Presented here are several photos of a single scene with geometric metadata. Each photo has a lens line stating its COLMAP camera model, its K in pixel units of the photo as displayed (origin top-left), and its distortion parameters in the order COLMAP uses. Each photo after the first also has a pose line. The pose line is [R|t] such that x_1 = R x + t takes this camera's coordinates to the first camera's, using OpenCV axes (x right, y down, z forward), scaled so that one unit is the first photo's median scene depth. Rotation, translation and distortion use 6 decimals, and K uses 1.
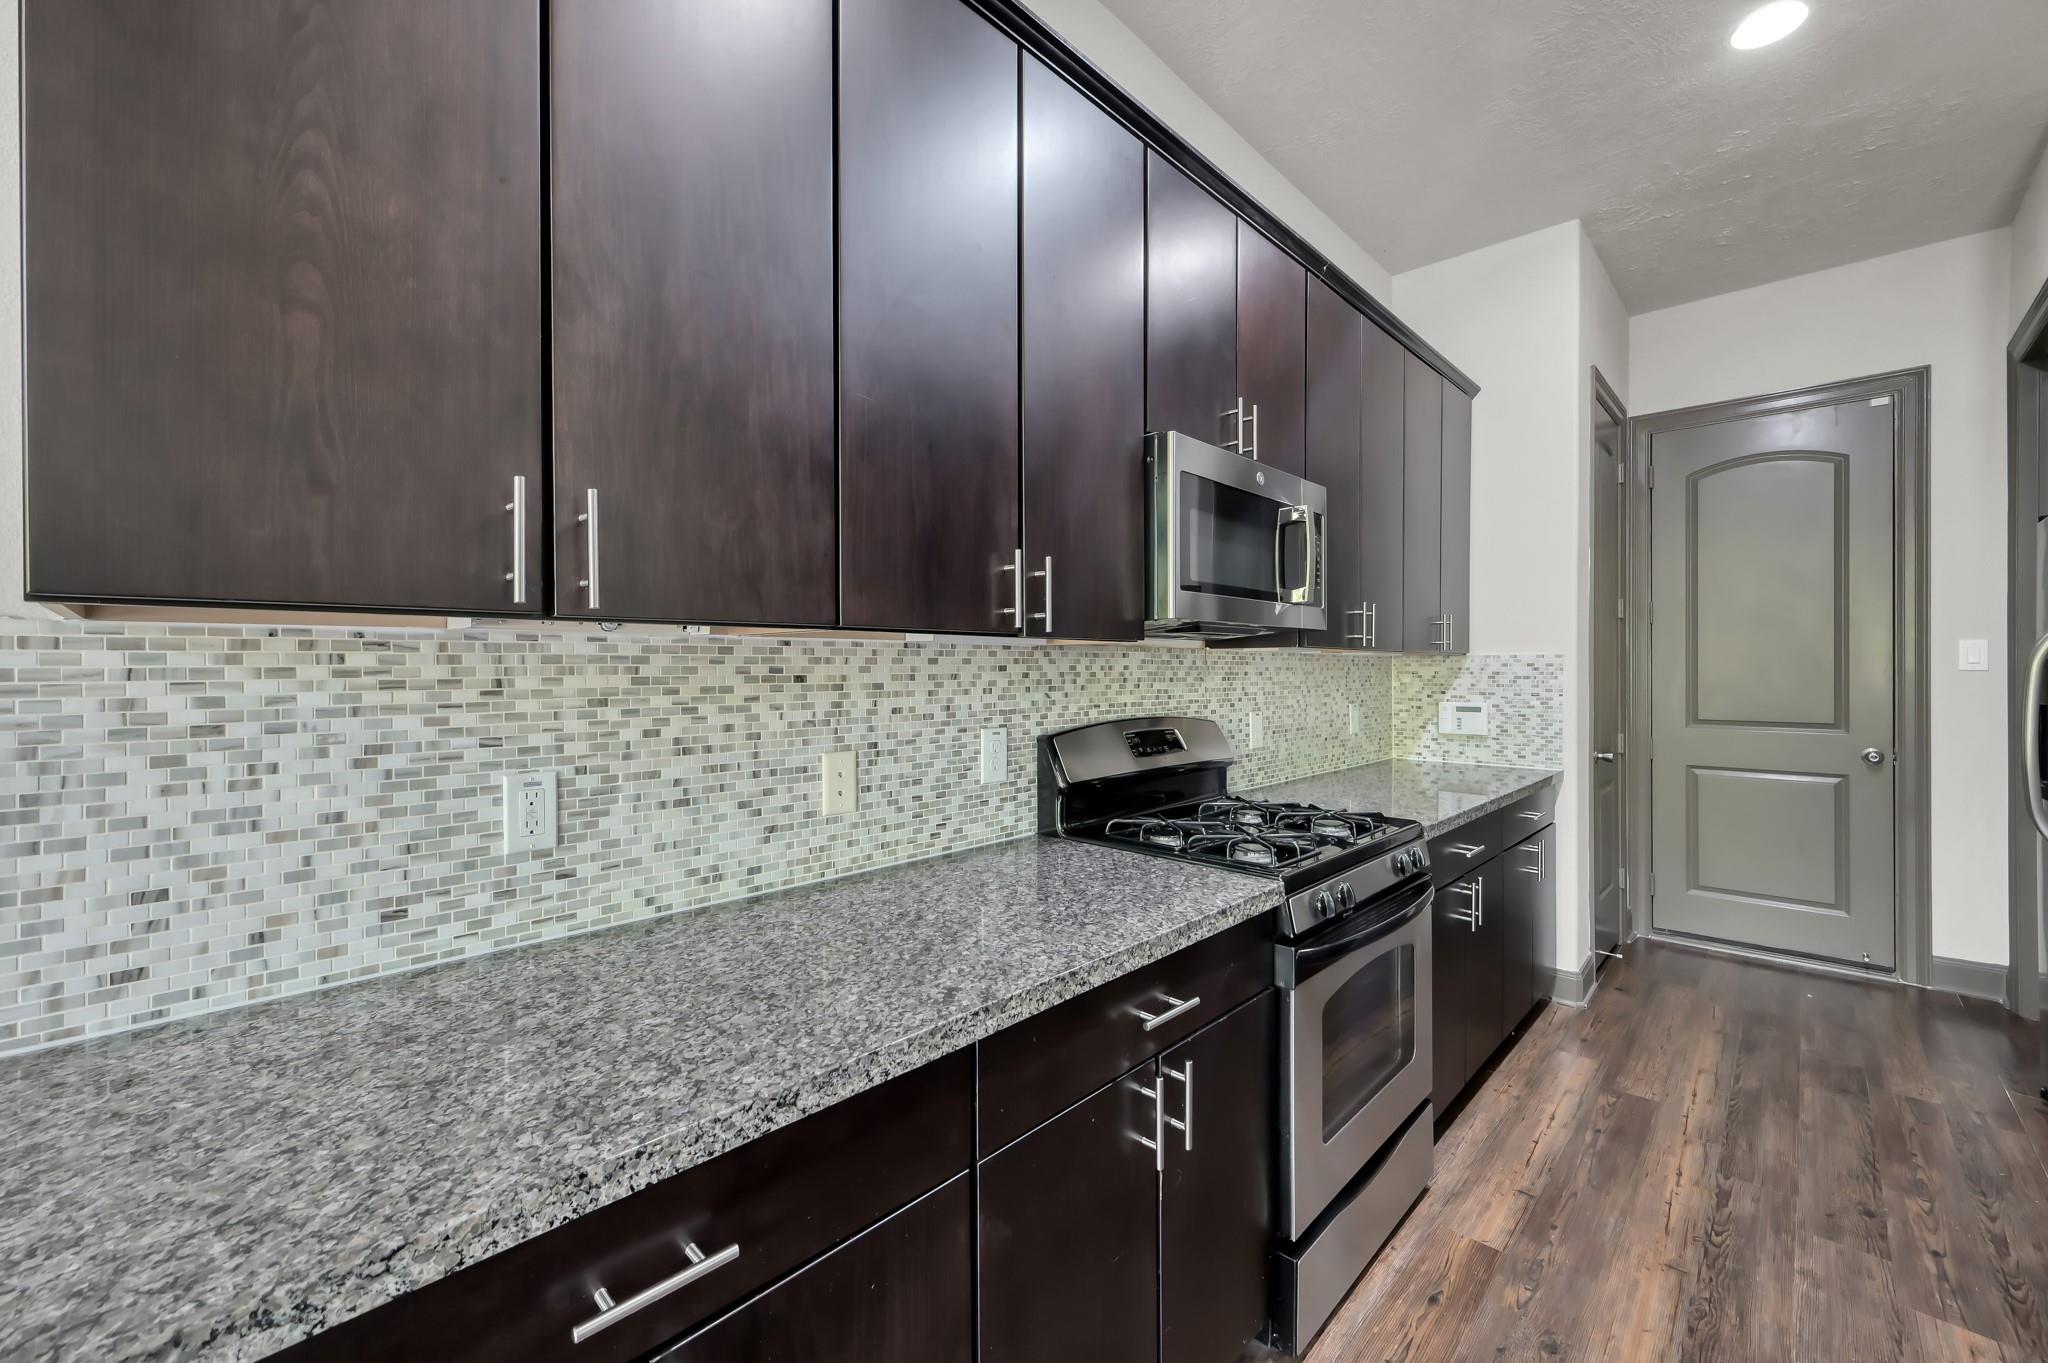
lens RADIAL K [[813.9, 0, 1013.4], [0, 813.9, 664.7], [0, 0, 1]] dist [-0.000357, 0.000015]
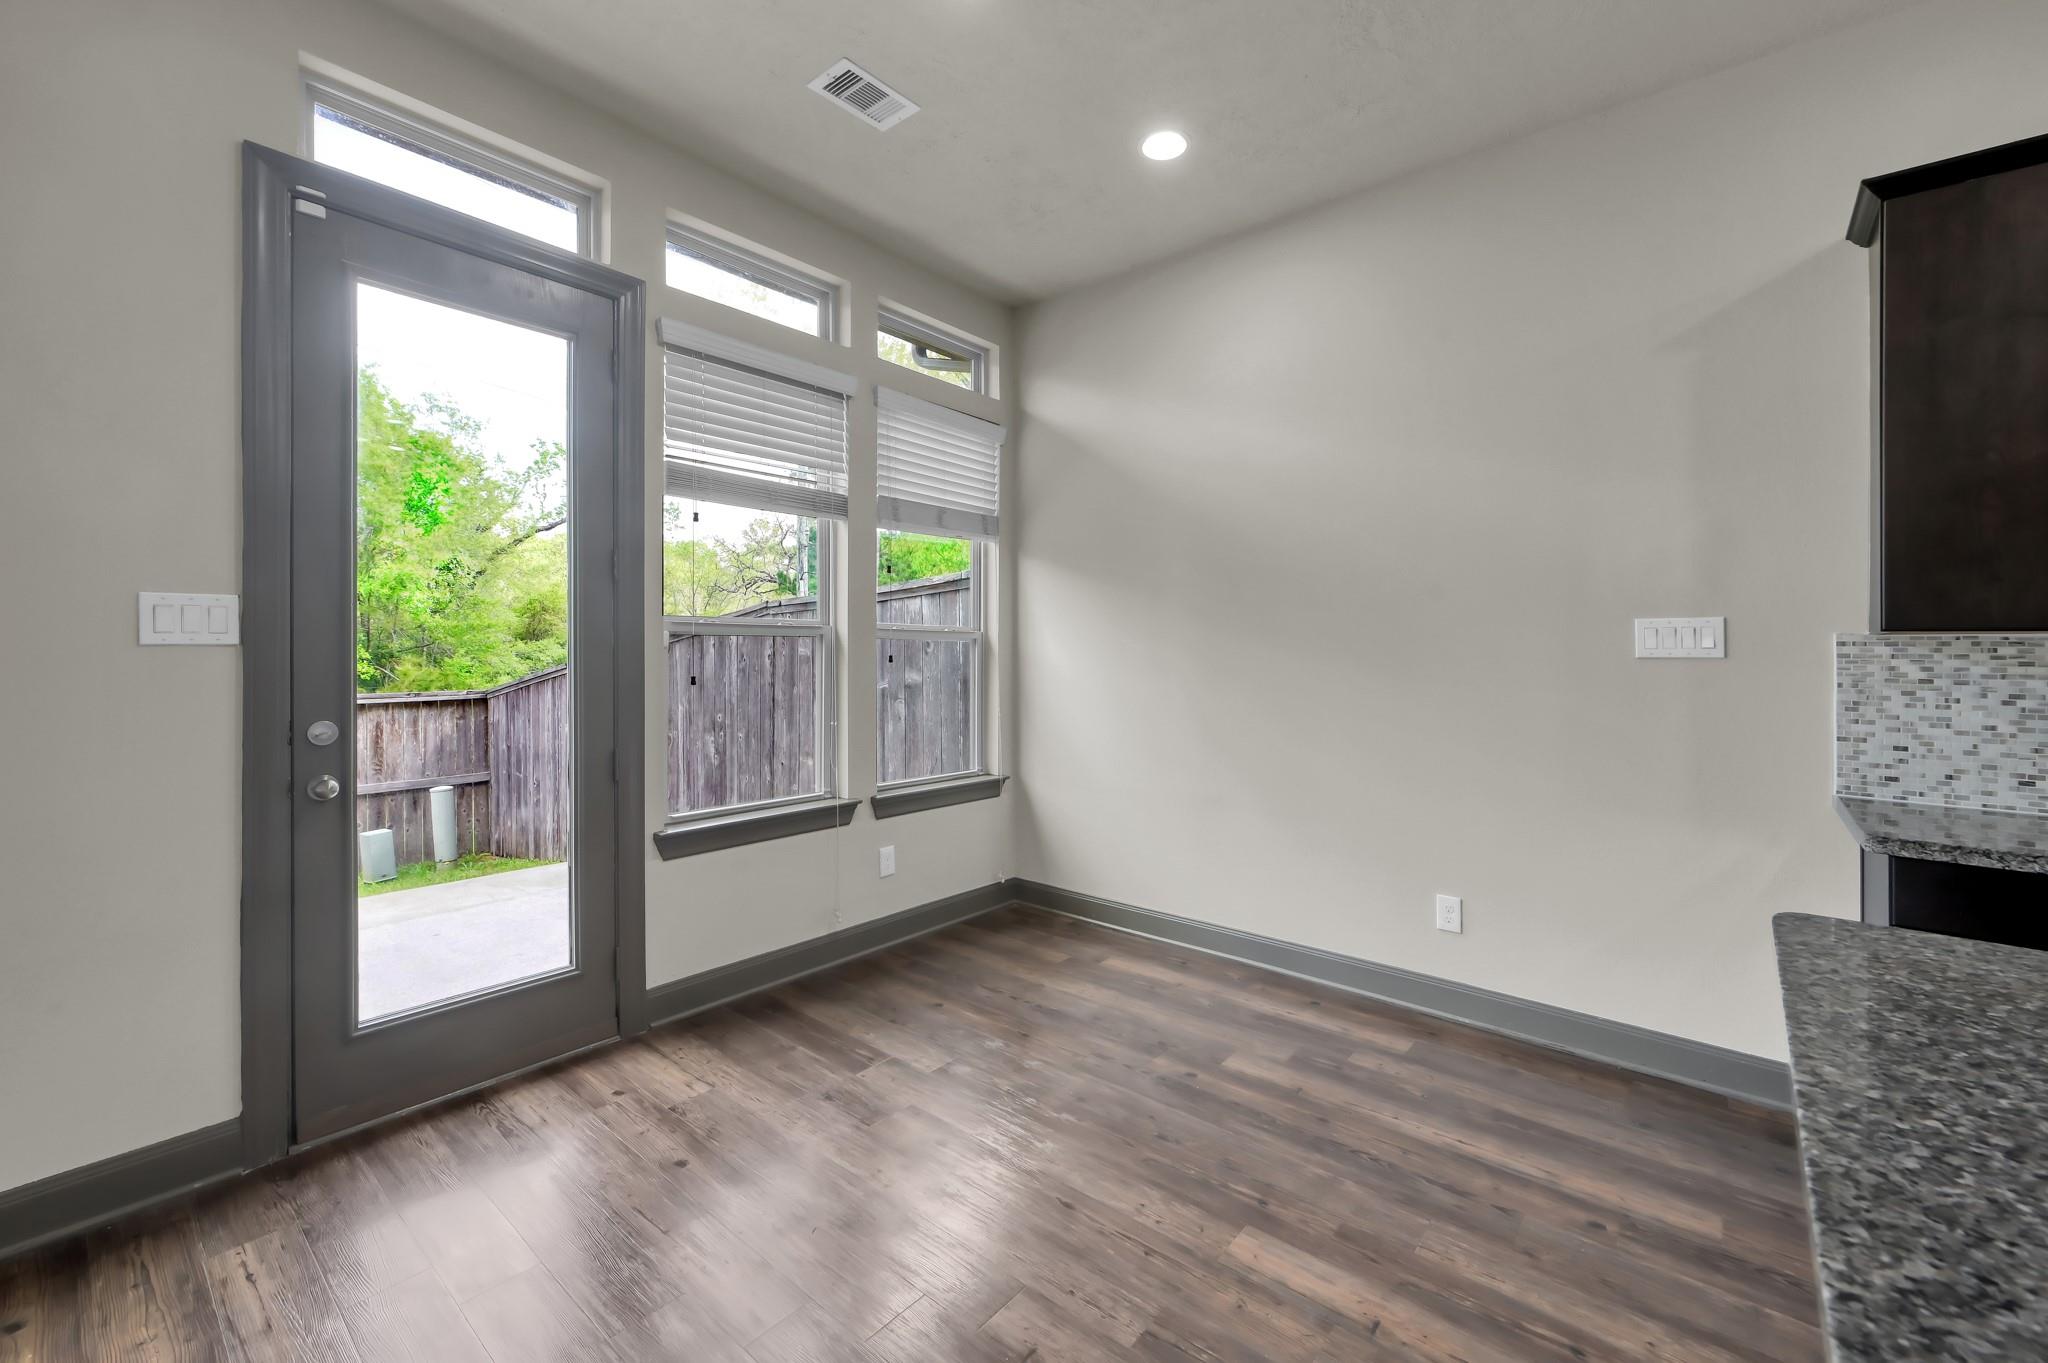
lens RADIAL K [[829.2, 0, 1024.3], [0, 829.2, 645.0], [0, 0, 1]] dist [0.000748, 0.000402]
pose [[0.064538, 0.006184, -0.997896, 1.147376], [-0.002193, 0.999979, 0.006056, -0.029318], [0.997913, 0.001798, 0.064550, -1.639943]]
